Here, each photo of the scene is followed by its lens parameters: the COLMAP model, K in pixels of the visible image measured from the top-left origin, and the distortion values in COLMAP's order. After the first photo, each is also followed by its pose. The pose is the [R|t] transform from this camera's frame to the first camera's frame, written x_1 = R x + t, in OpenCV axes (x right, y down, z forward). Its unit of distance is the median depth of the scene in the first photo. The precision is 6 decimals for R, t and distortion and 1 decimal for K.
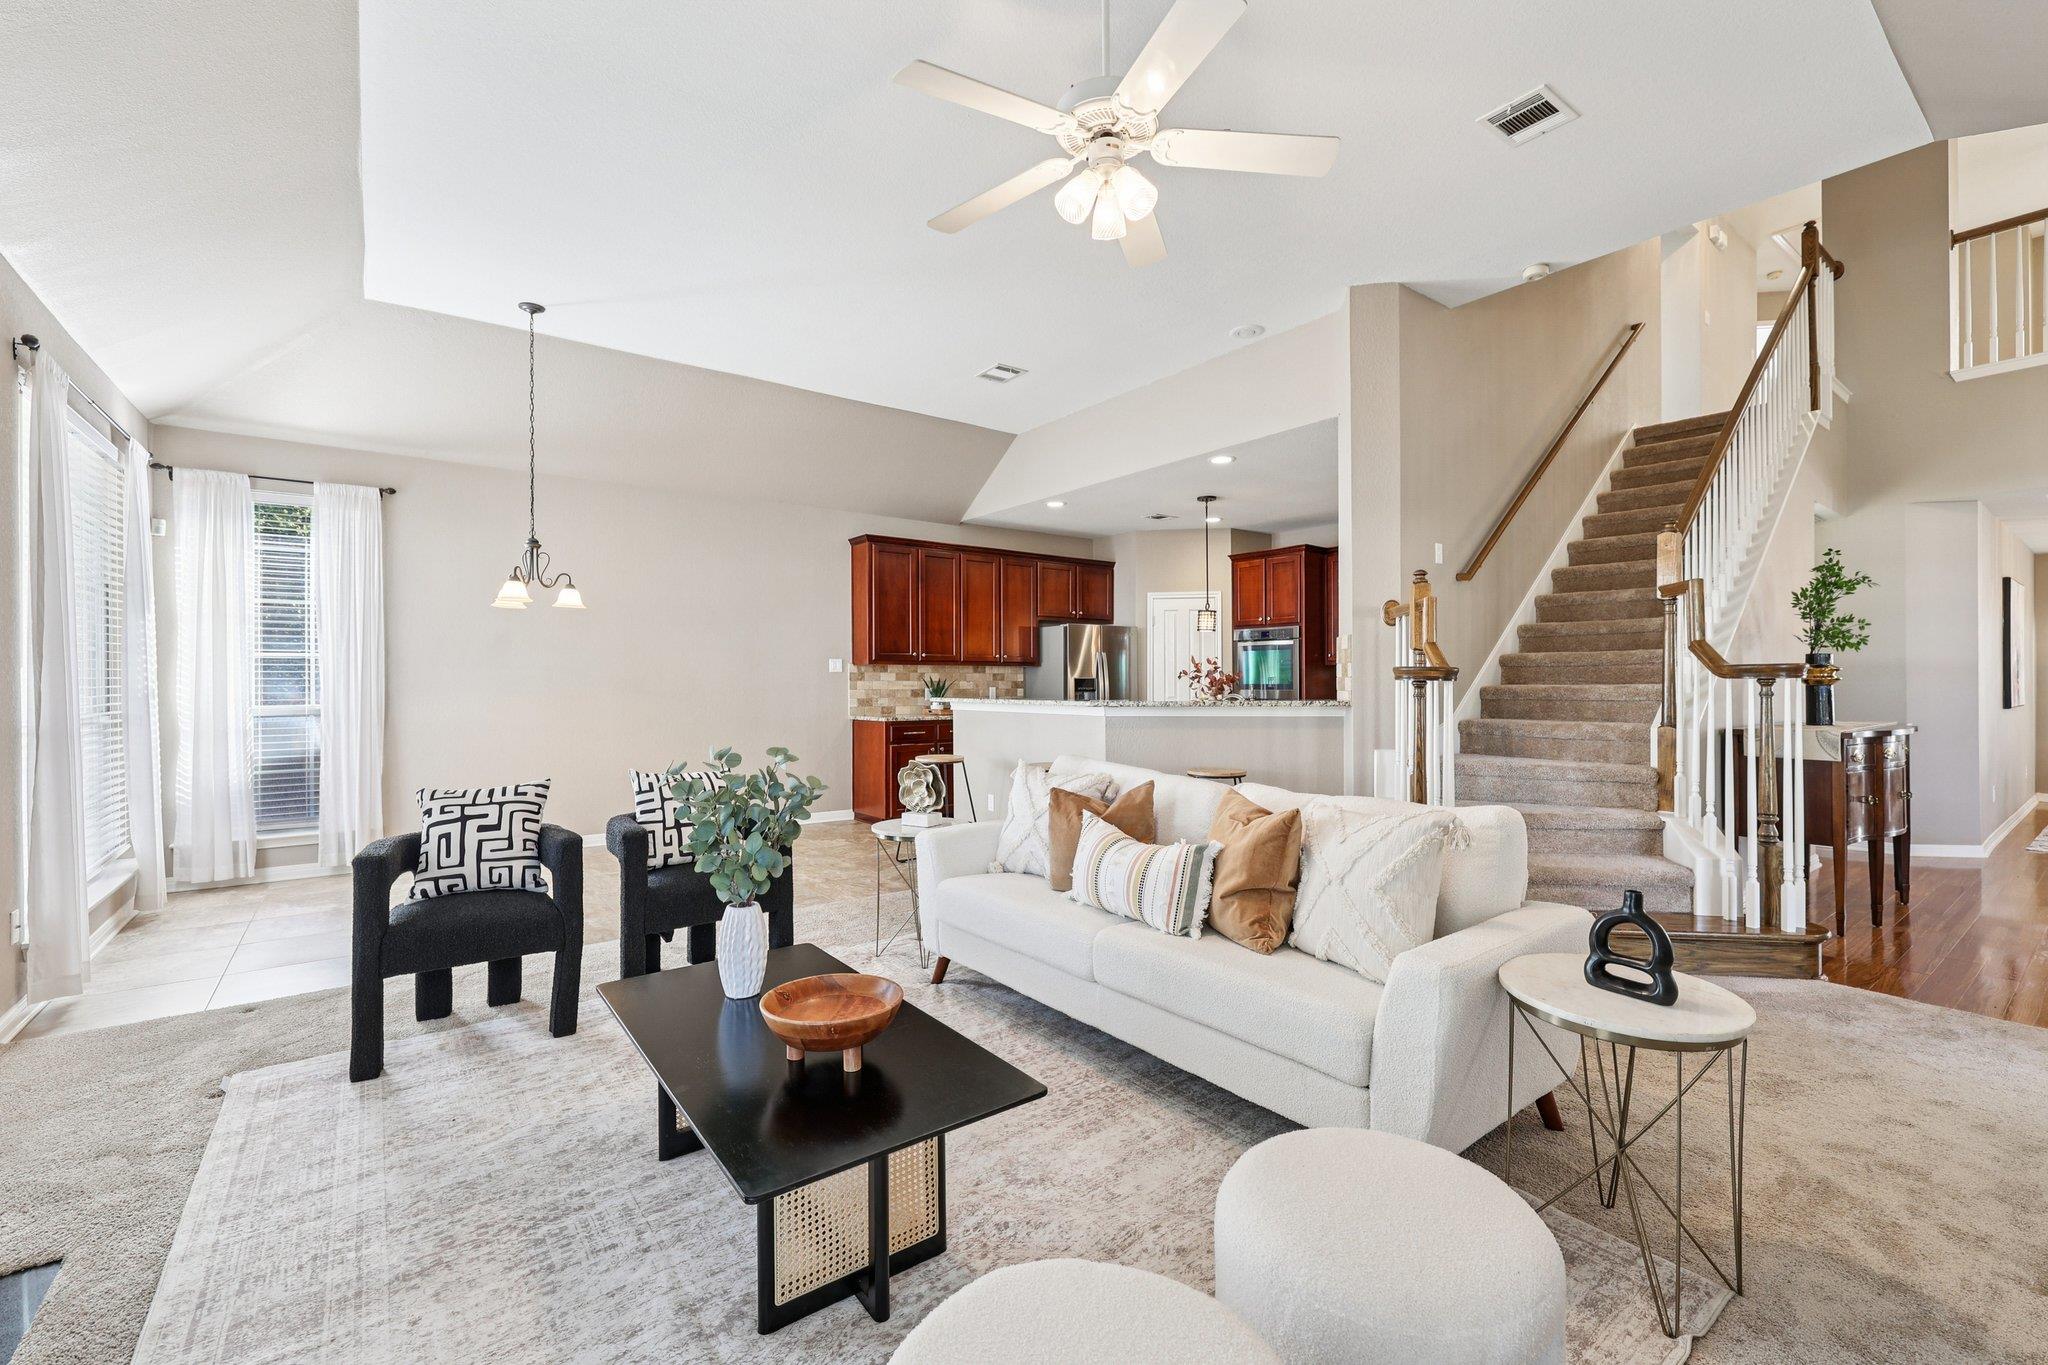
lens RADIAL K [[860.7, 0, 1031.0], [0, 860.7, 684.8], [0, 0, 1]] dist [-0.001976, 0.000150]
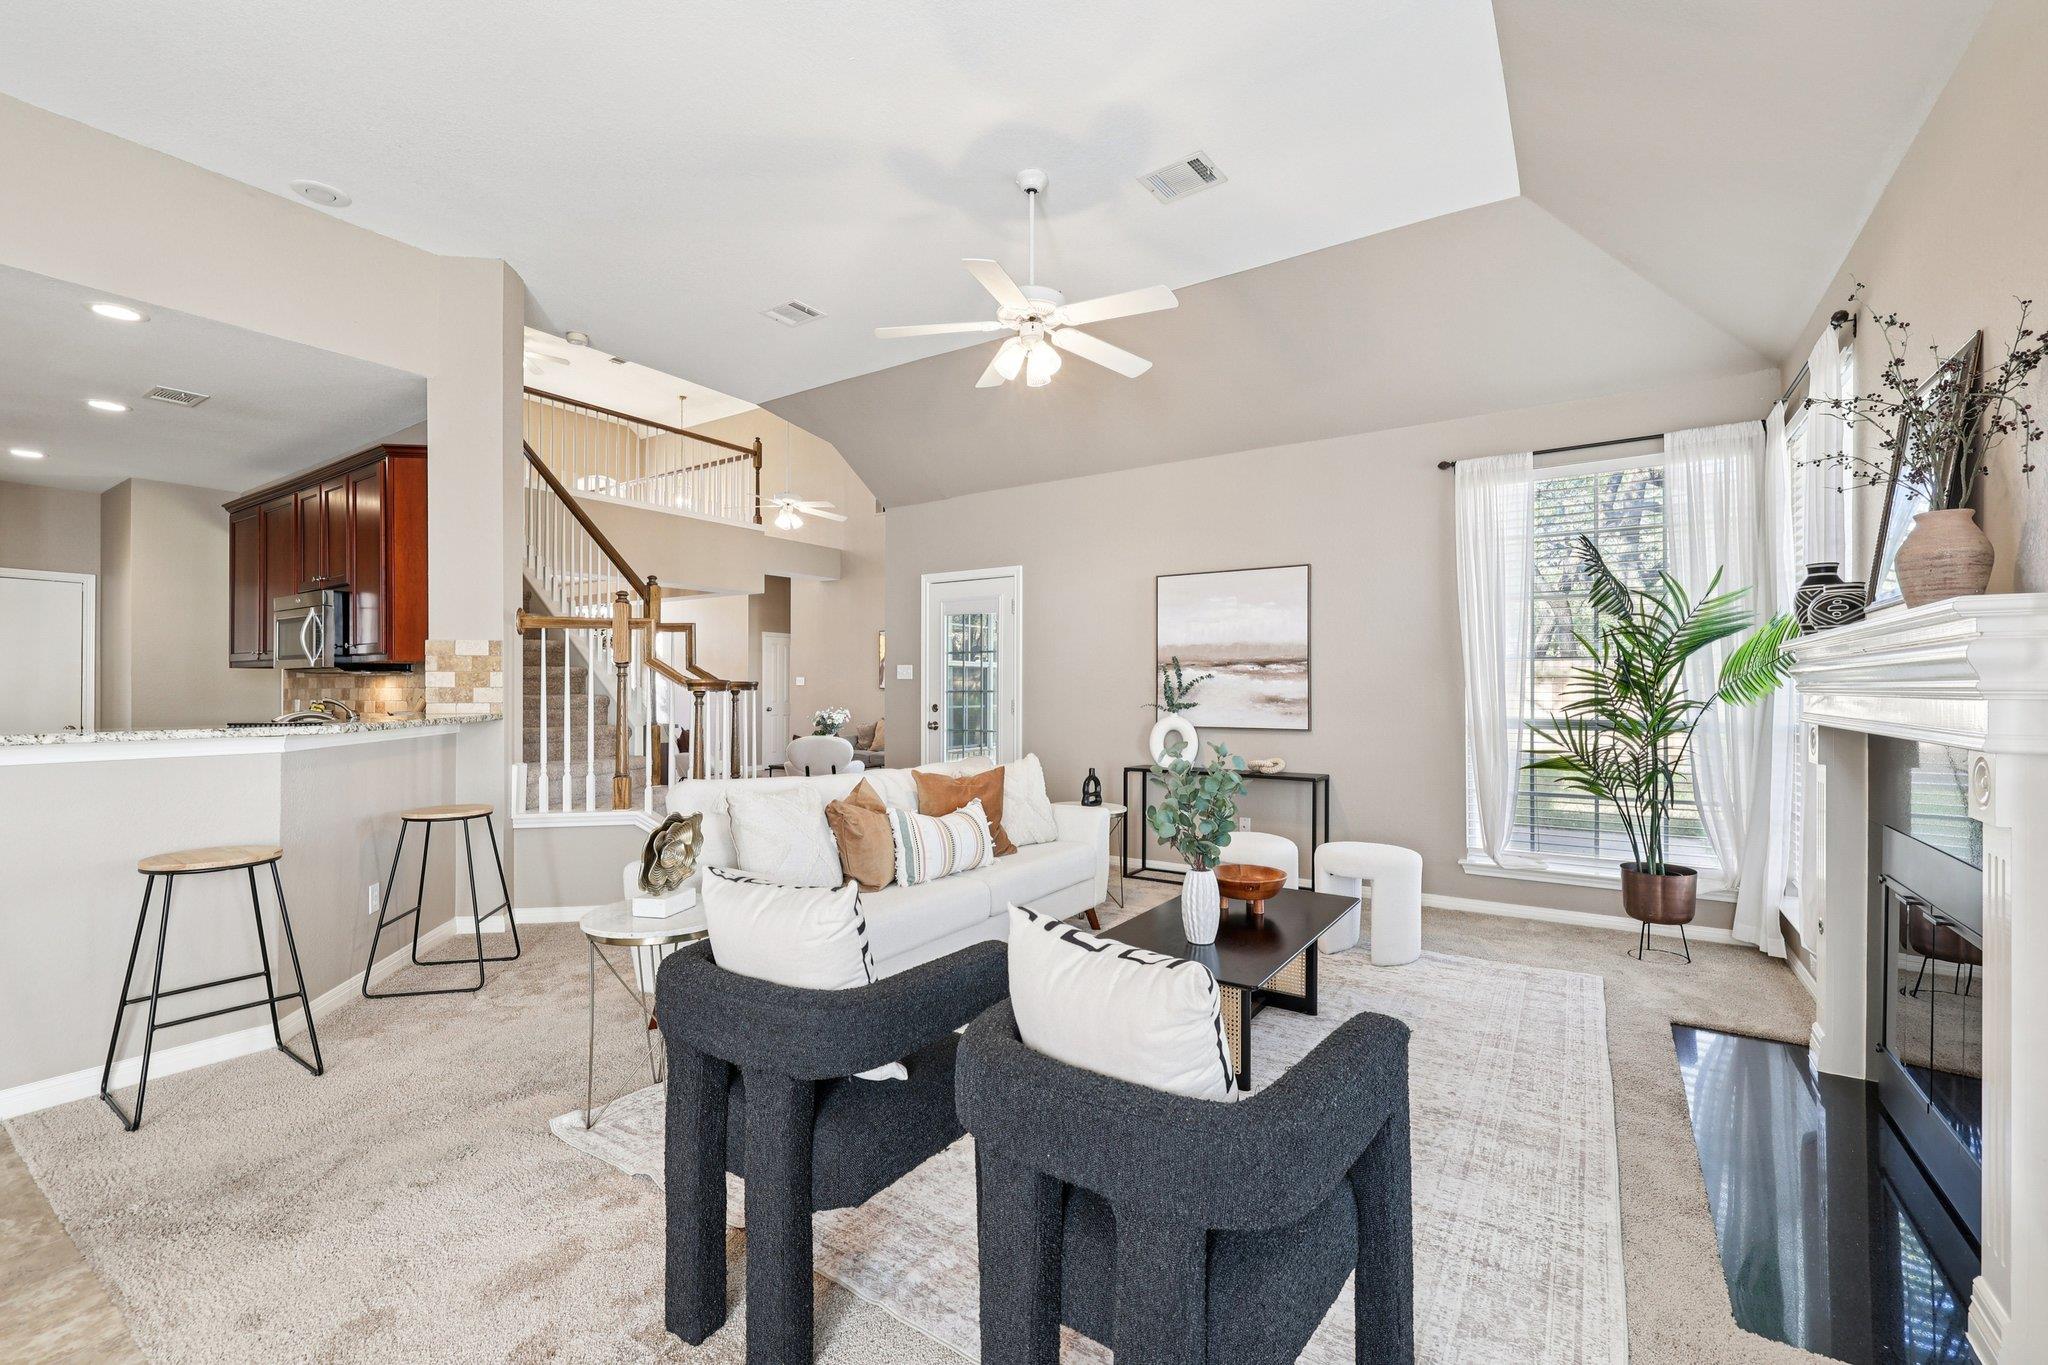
lens RADIAL K [[860.7, 0, 1031.0], [0, 860.7, 684.8], [0, 0, 1]] dist [-0.001976, 0.000150]
pose [[-0.335281, 0.013644, 0.942020, -0.676306], [0.006038, 0.999906, -0.012334, 0.004028], [-0.942099, 0.001553, -0.335331, 0.778785]]
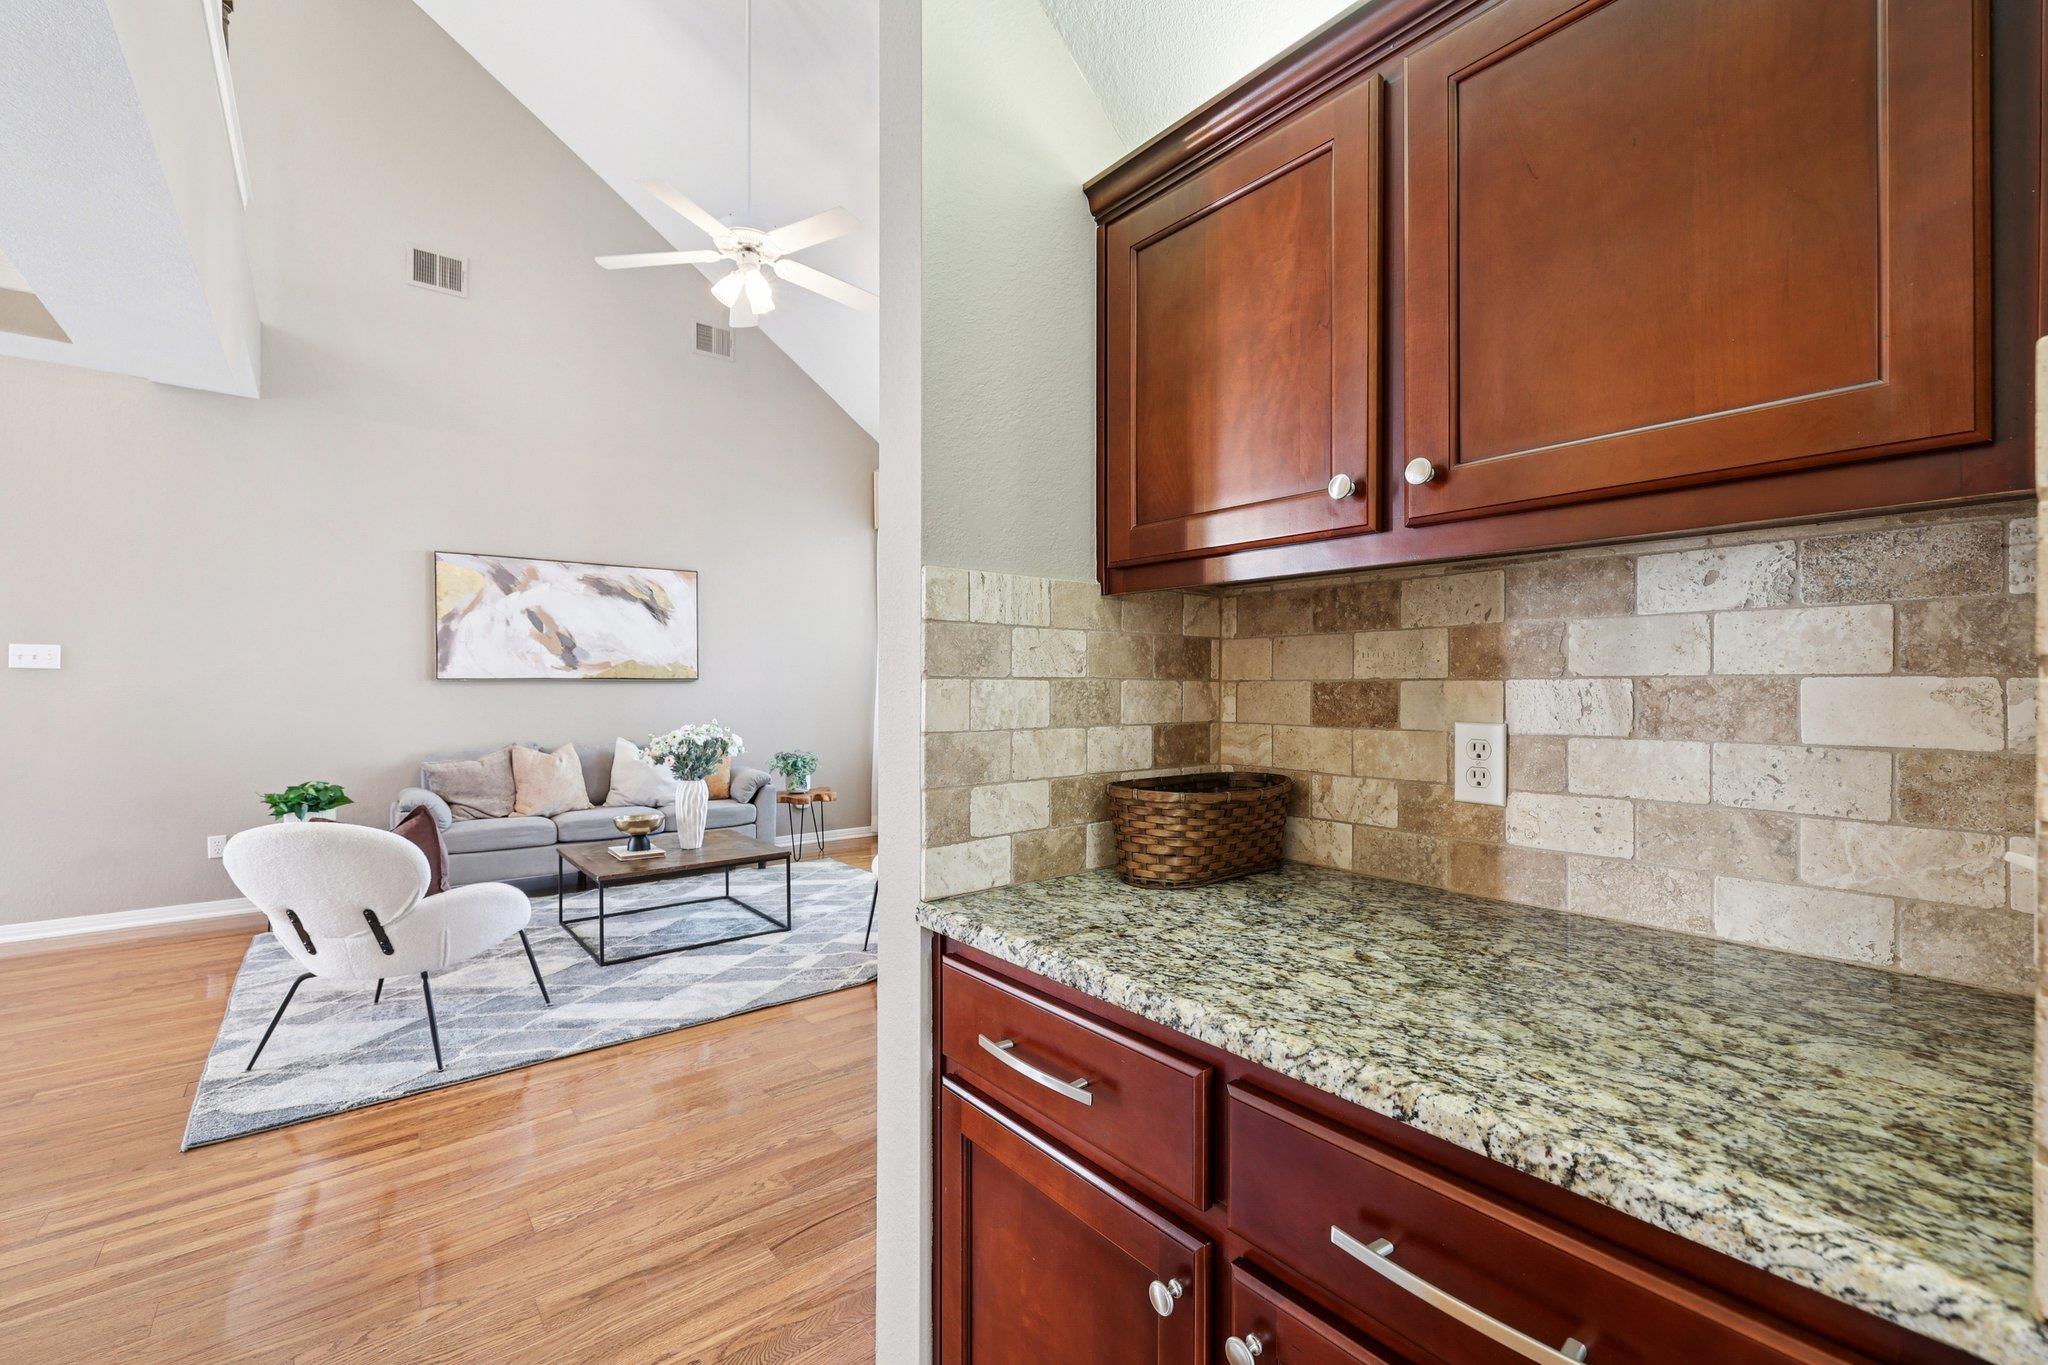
lens RADIAL K [[860.7, 0, 1031.0], [0, 860.7, 684.8], [0, 0, 1]] dist [-0.001976, 0.000150]
pose [[-0.999282, 0.005894, -0.037422, 1.059662], [0.005797, 0.999980, 0.002697, -0.009607], [0.037437, 0.002478, -0.999296, 1.480930]]
